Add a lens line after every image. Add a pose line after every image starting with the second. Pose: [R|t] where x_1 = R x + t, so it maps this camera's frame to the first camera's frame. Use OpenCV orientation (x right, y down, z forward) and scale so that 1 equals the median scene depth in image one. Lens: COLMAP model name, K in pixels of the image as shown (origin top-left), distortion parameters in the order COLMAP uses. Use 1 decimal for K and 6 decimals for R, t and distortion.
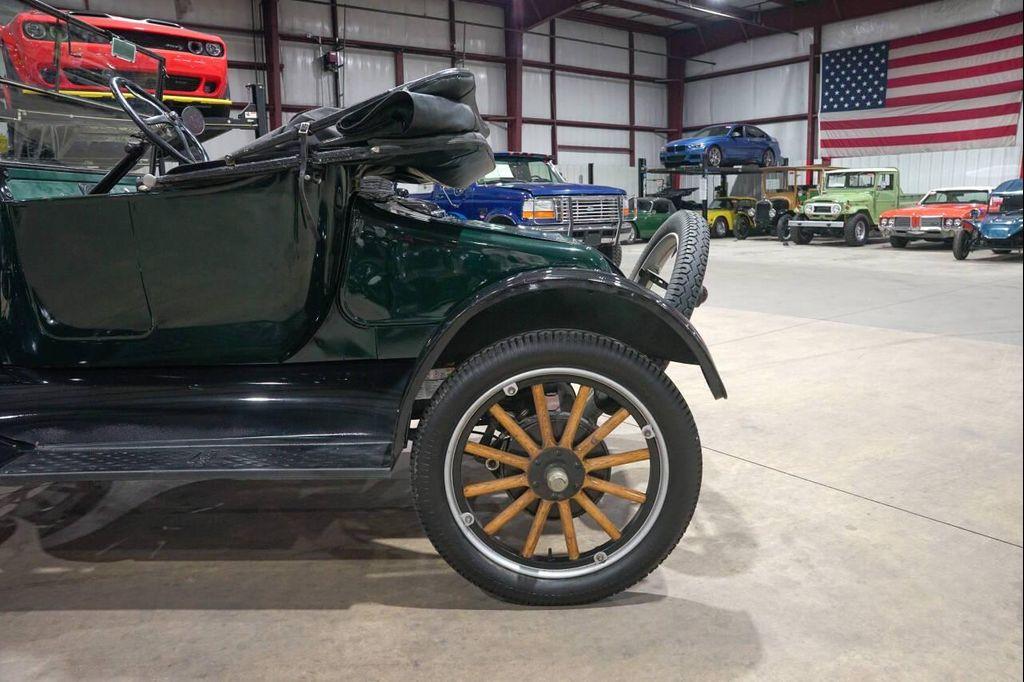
lens RADIAL K [[701.3, 0, 514.0], [0, 701.3, 339.3], [0, 0, 1]] dist [-0.140787, 0.111520]
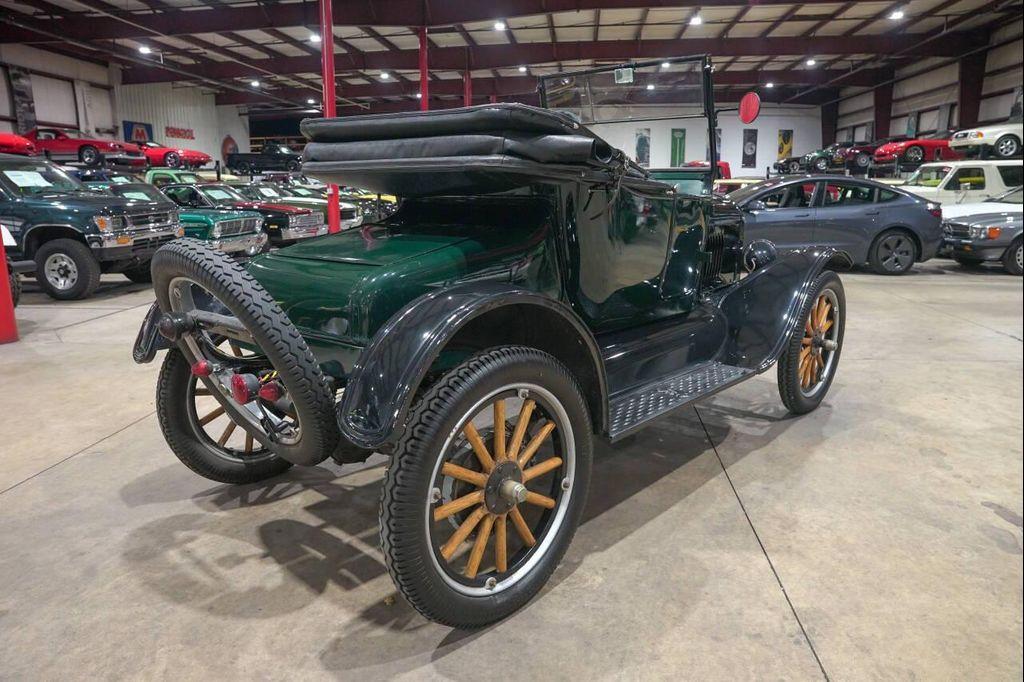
lens RADIAL K [[701.3, 0, 514.0], [0, 701.3, 339.3], [0, 0, 1]] dist [-0.140787, 0.111520]
pose [[-0.670703, 0.184219, -0.718485, 0.076626], [-0.119096, 0.929351, 0.349461, -0.052389], [0.732102, 0.319953, -0.601379, 0.235862]]
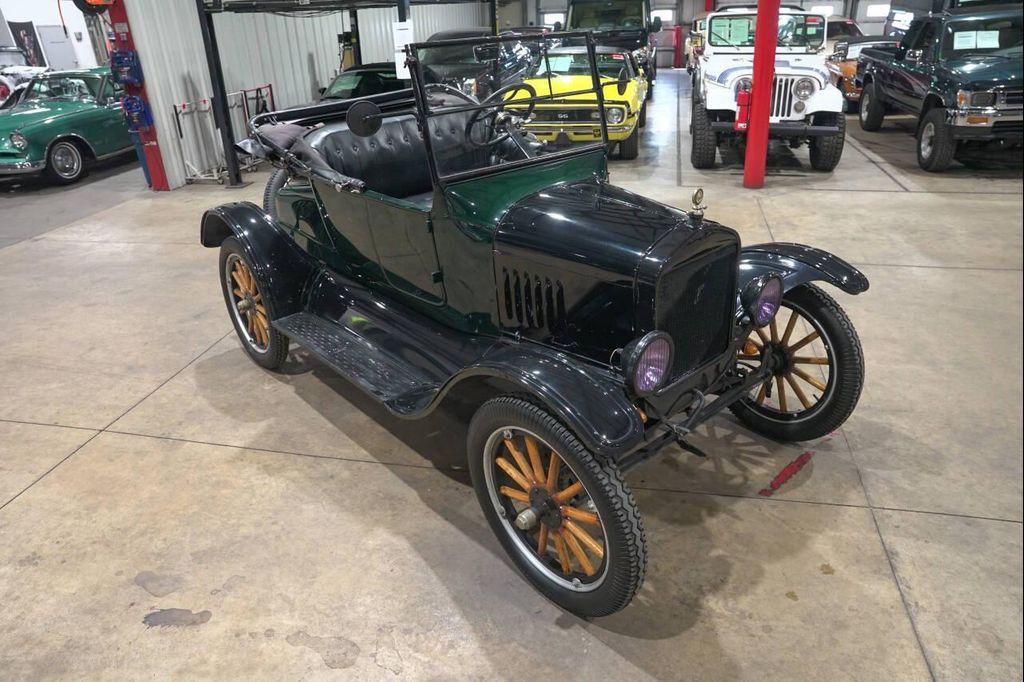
lens RADIAL K [[701.3, 0, 514.0], [0, 701.3, 339.3], [0, 0, 1]] dist [-0.140787, 0.111520]
pose [[-0.656675, -0.281147, 0.699810, -0.201934], [0.196780, 0.831900, 0.518864, -0.081094], [-0.728049, 0.478434, -0.490964, 0.230077]]
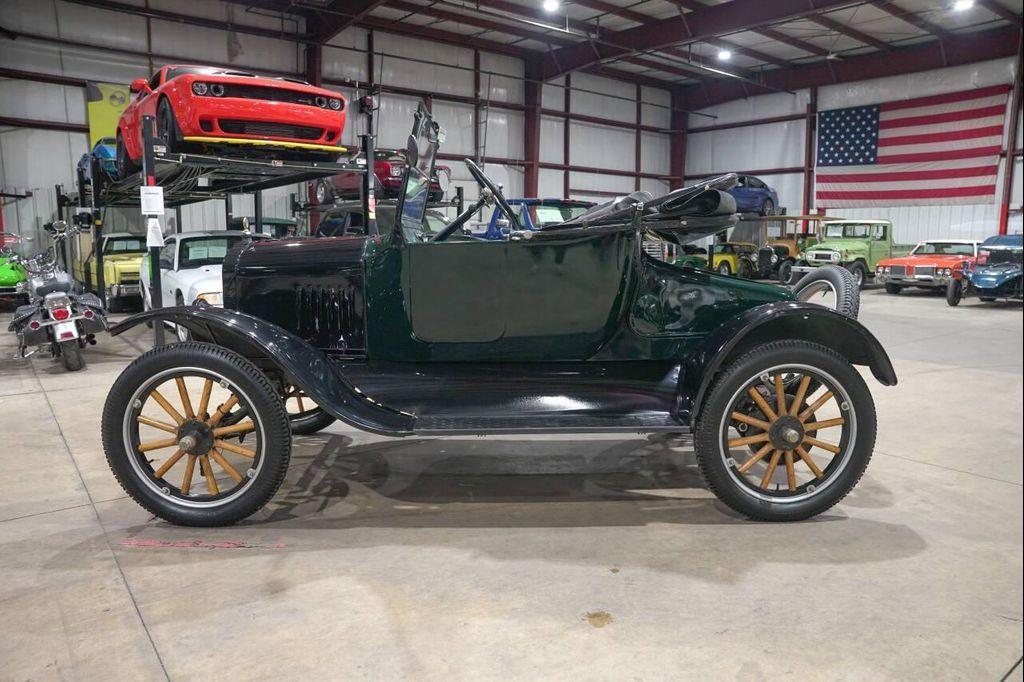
lens RADIAL K [[701.3, 0, 514.0], [0, 701.3, 339.3], [0, 0, 1]] dist [-0.140787, 0.111520]
pose [[0.999201, 0.024855, 0.031285, -0.061684], [-0.023173, 0.998325, -0.053014, 0.008145], [-0.032550, 0.052247, 0.998104, -0.053746]]
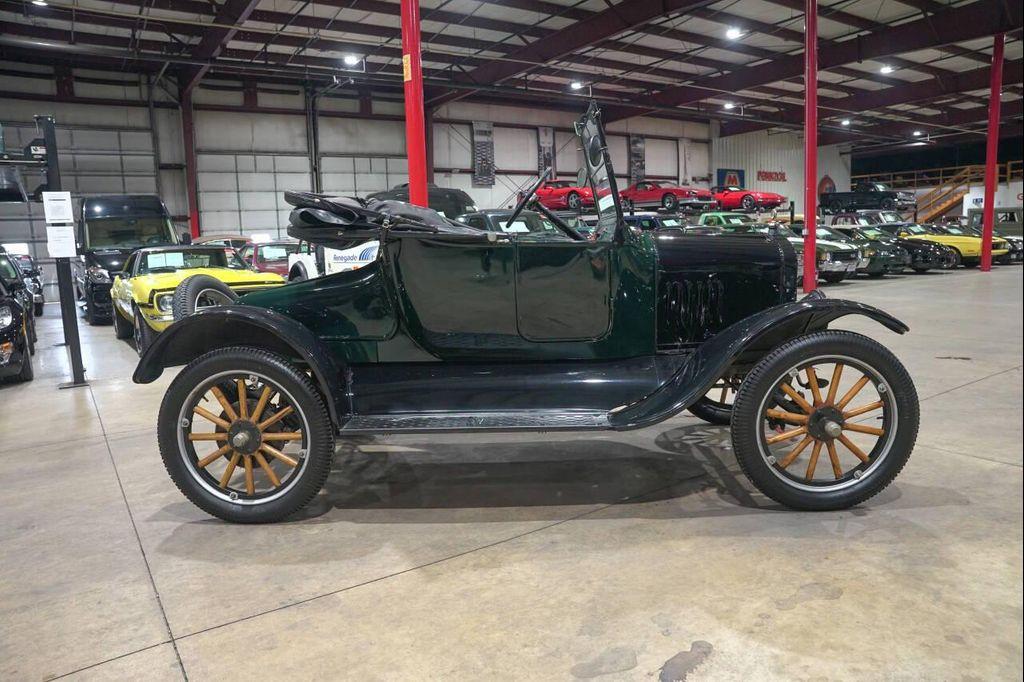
lens RADIAL K [[701.3, 0, 514.0], [0, 701.3, 339.3], [0, 0, 1]] dist [-0.140787, 0.111520]
pose [[-0.997438, 0.054972, 0.045773, -0.065410], [0.066833, 0.944266, 0.322327, -0.064394], [-0.025502, 0.324560, -0.945521, 0.322321]]
